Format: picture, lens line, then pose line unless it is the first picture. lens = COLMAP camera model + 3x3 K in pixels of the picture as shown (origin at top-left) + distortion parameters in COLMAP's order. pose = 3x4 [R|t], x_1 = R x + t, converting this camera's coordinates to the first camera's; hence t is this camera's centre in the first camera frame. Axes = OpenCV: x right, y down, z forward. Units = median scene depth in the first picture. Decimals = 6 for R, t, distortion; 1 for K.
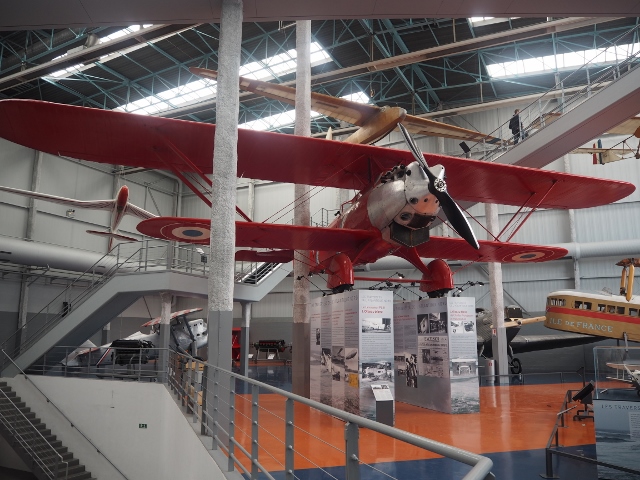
lens RADIAL K [[523.1, 0, 320.0], [0, 523.1, 240.0], [0, 0, 1]] dist [-0.011077, -0.005272]
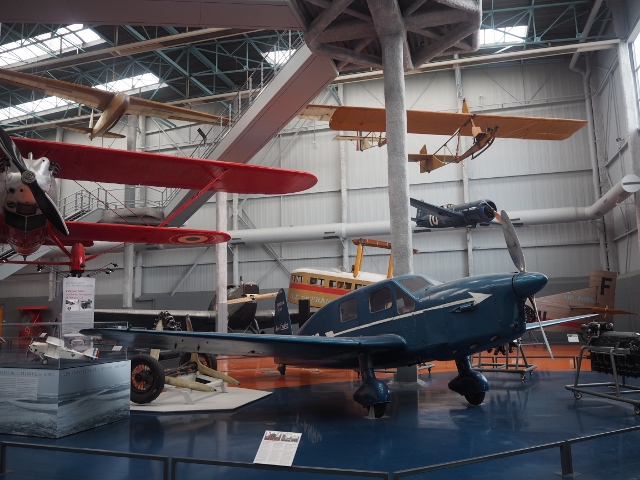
lens RADIAL K [[532.8, 0, 320.0], [0, 532.8, 240.0], [0, 0, 1]] dist [-0.007790, -0.001978]
pose [[0.987471, 0.000361, 0.157800, 0.328962], [-0.008133, 0.998785, 0.048609, -0.016587], [-0.157591, -0.049284, 0.986274, -0.103445]]
